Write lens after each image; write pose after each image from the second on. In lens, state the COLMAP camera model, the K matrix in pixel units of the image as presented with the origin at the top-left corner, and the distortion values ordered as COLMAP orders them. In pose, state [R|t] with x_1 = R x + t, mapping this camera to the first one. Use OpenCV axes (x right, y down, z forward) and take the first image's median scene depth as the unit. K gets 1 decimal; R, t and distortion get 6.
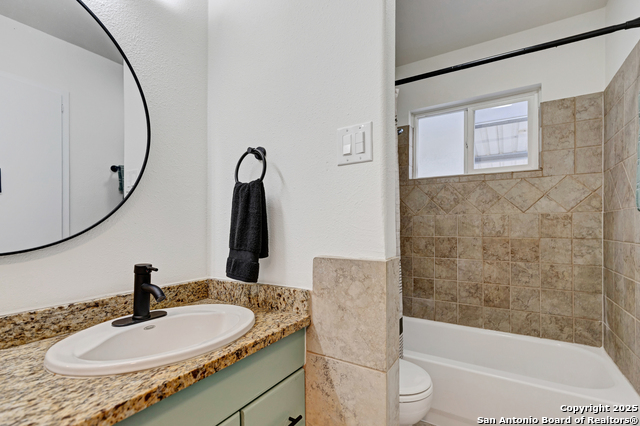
lens RADIAL K [[293.7, 0, 333.8], [0, 293.7, 229.4], [0, 0, 1]] dist [0.012157, -0.002880]
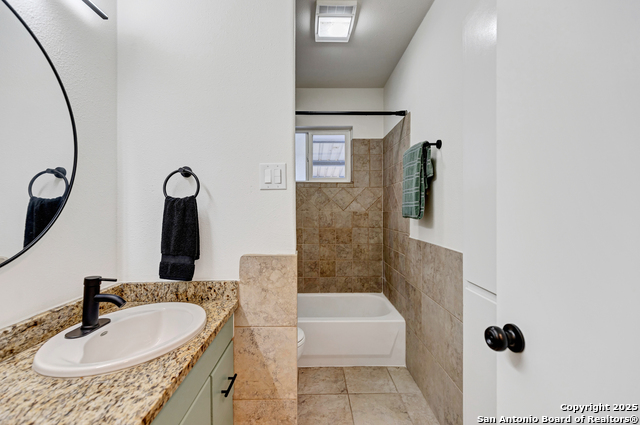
lens RADIAL K [[293.7, 0, 316.4], [0, 293.7, 210.8], [0, 0, 1]] dist [0.012157, -0.002880]
pose [[0.841497, -0.003938, 0.540247, -0.470124], [0.001539, 0.999987, 0.004892, -0.110199], [-0.540259, -0.003285, 0.841492, -0.299952]]
